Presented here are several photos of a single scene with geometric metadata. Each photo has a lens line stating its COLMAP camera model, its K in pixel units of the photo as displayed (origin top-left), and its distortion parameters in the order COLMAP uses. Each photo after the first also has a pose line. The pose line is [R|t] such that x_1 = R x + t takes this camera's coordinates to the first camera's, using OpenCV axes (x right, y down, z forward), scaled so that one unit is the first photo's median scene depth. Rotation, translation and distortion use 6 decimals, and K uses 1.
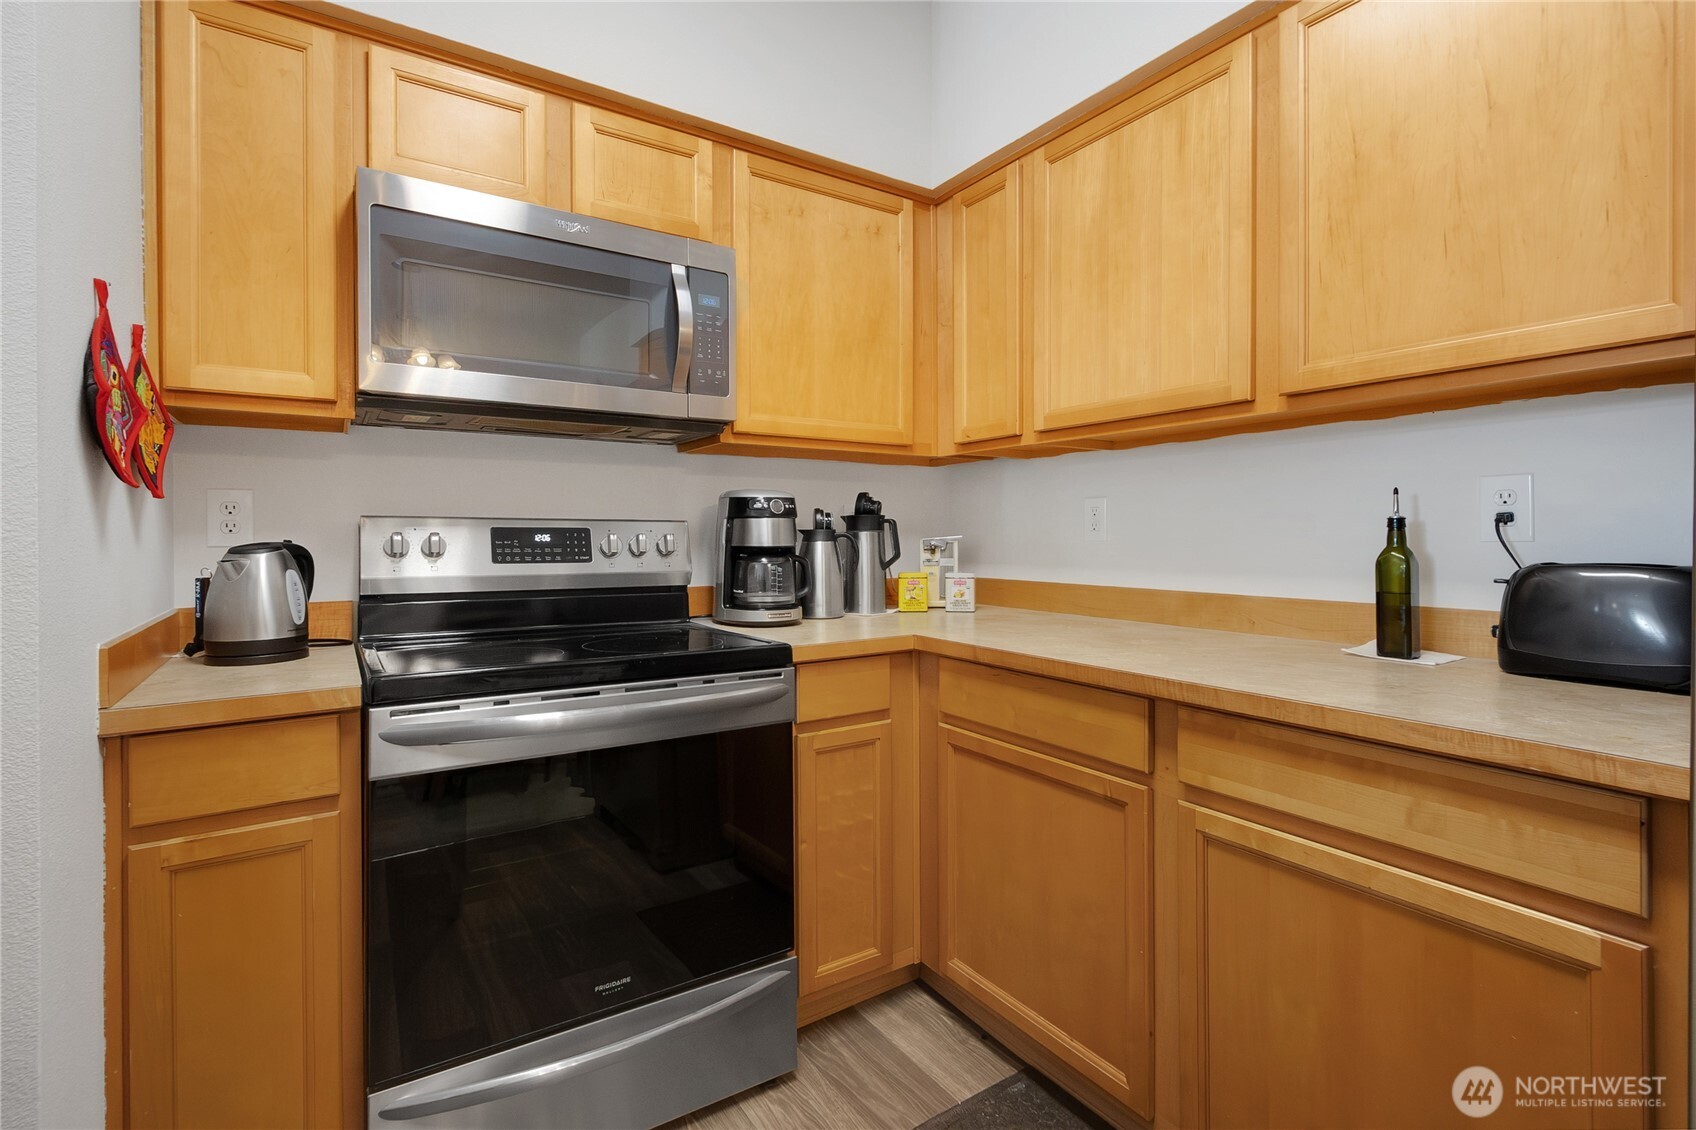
lens RADIAL K [[804.1, 0, 883.5], [0, 804.1, 539.5], [0, 0, 1]] dist [0.005635, -0.002041]
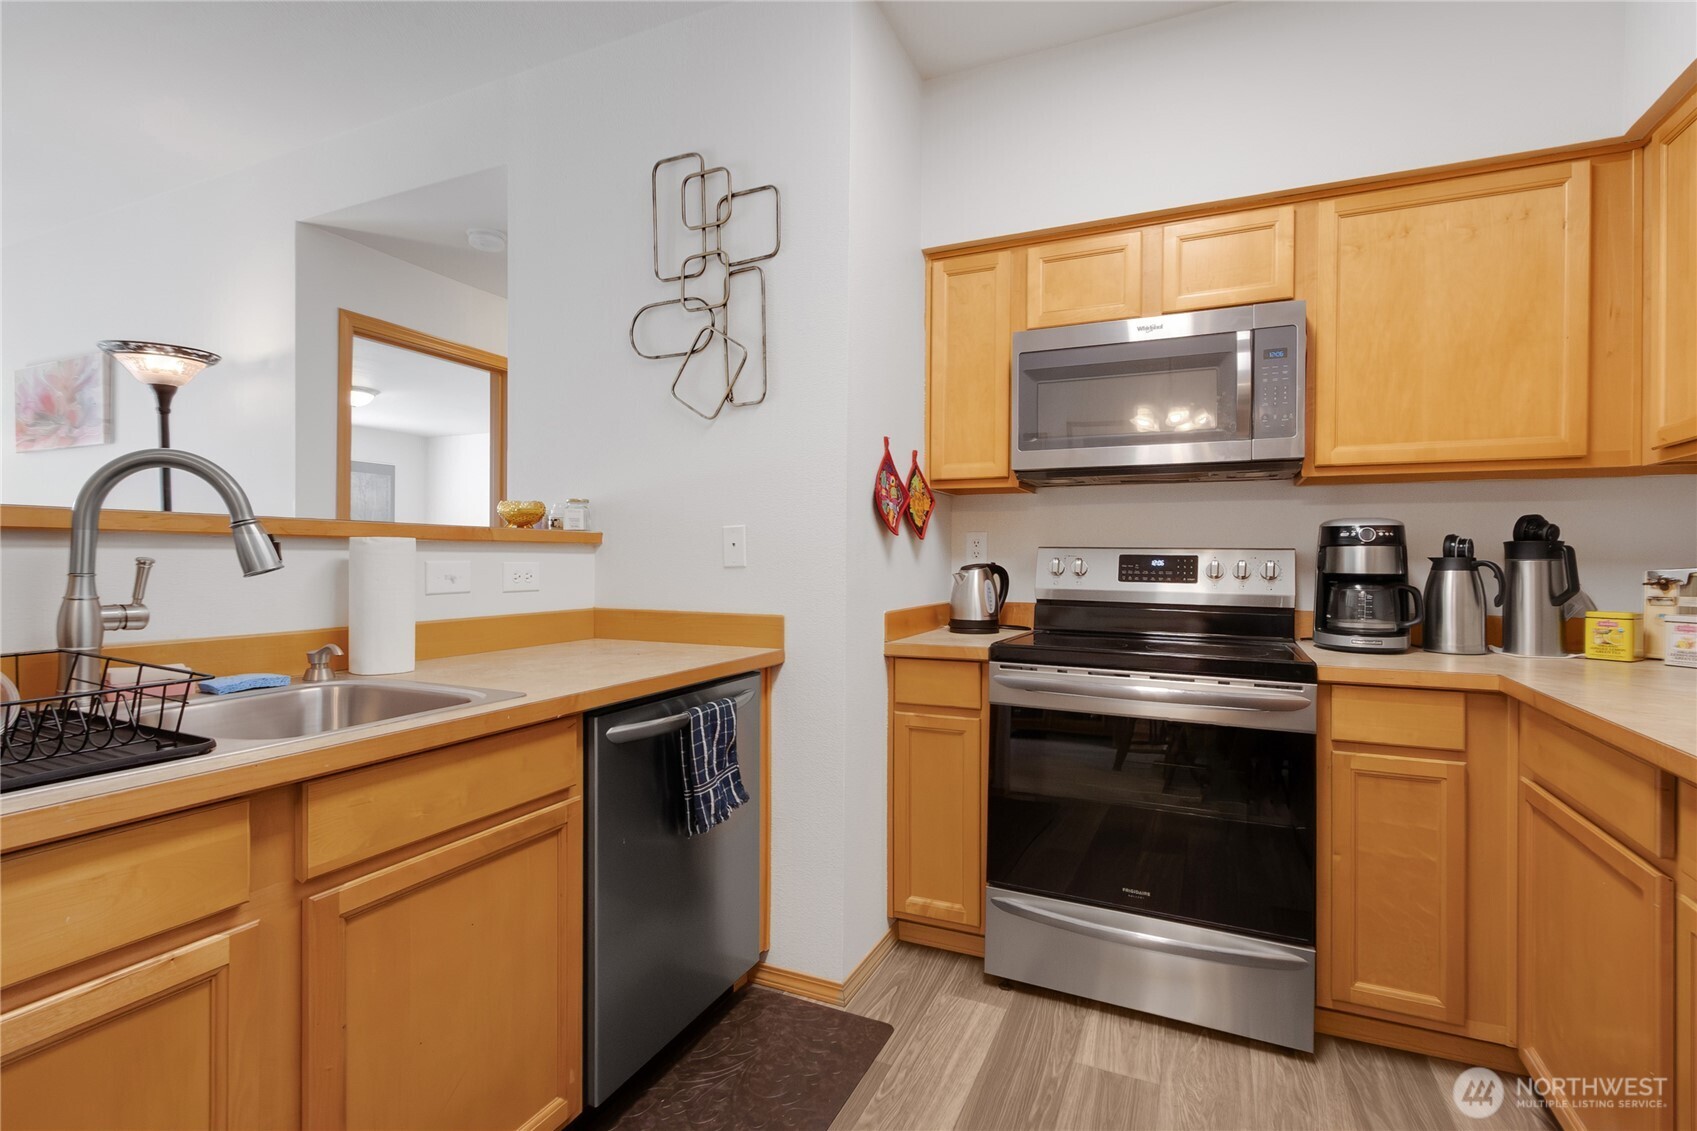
lens RADIAL K [[804.6, 0, 809.8], [0, 804.6, 563.9], [0, 0, 1]] dist [0.005635, -0.002041]
pose [[0.494033, 0.012073, -0.869359, 0.473899], [-0.013335, 0.999891, 0.006308, -0.001776], [0.869341, 0.008477, 0.494140, -0.128956]]
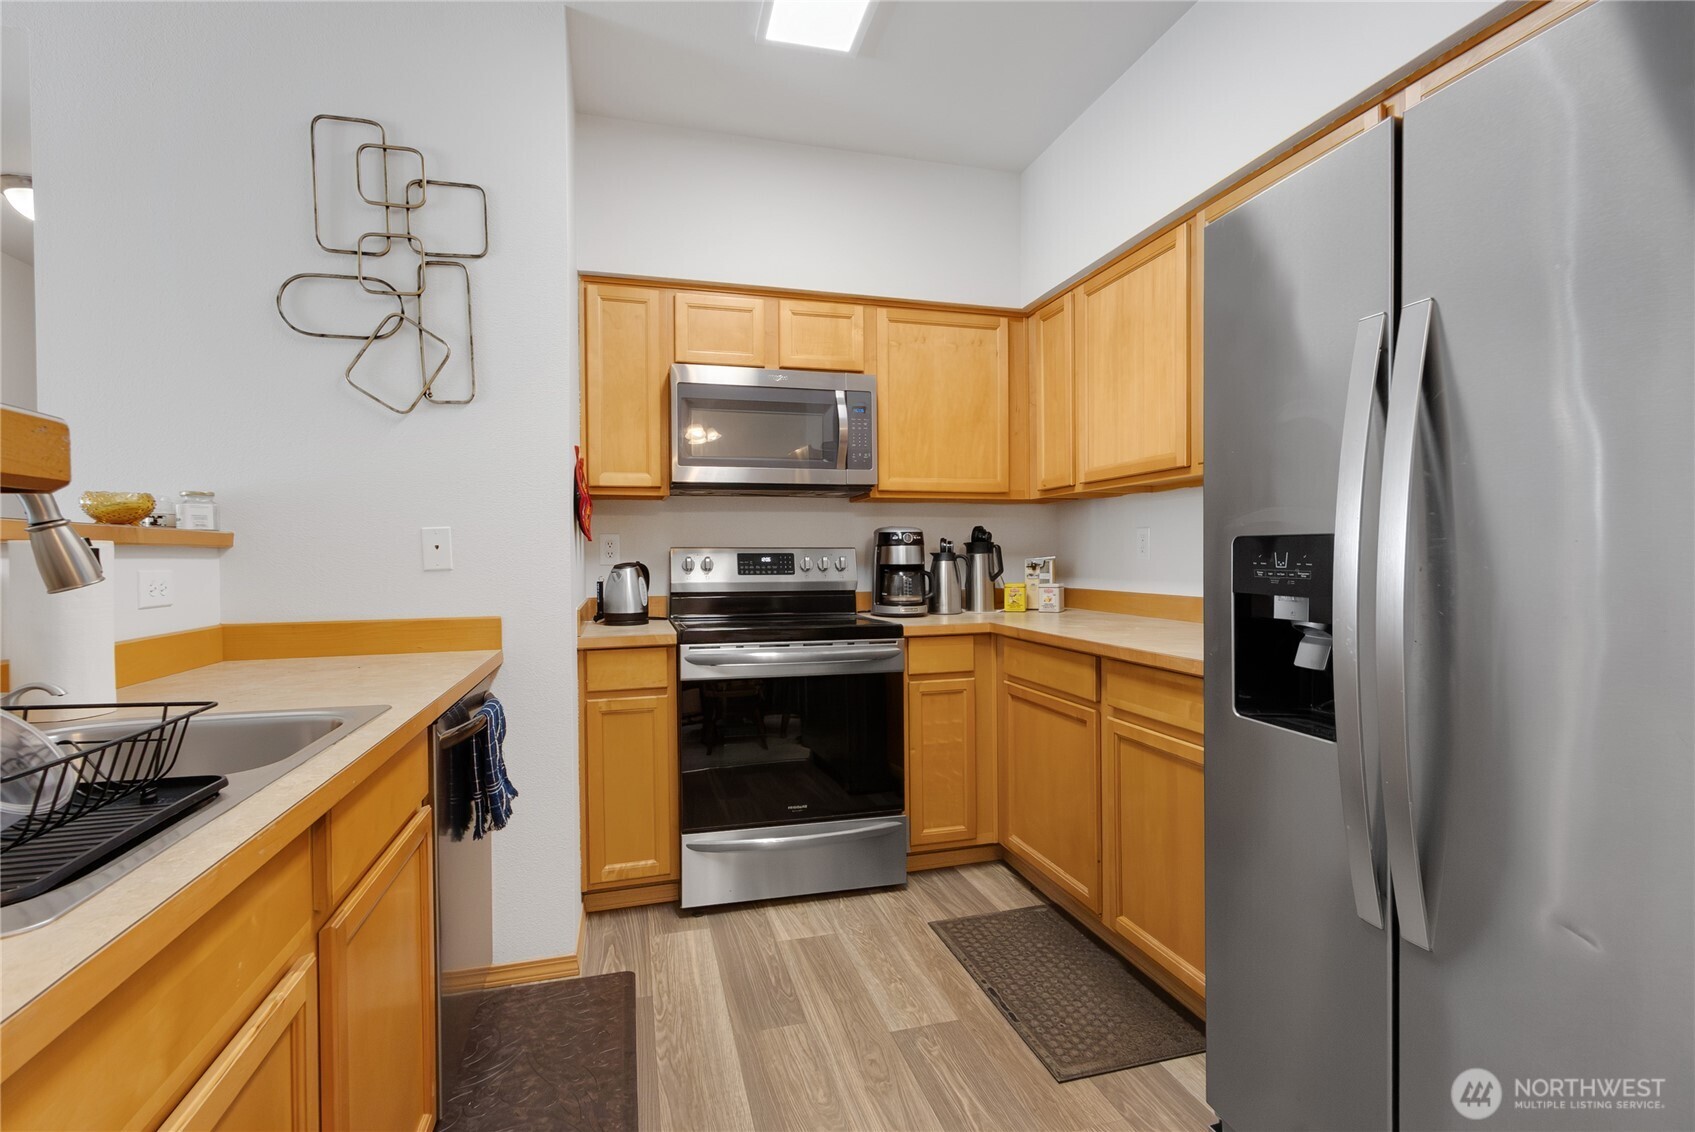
lens RADIAL K [[803.6, 0, 841.5], [0, 803.6, 569.5], [0, 0, 1]] dist [0.005635, -0.002041]
pose [[0.942548, -0.000465, -0.334070, 0.299949], [0.004596, 0.999922, 0.011573, 0.000266], [0.334039, -0.012443, 0.942477, -0.549458]]
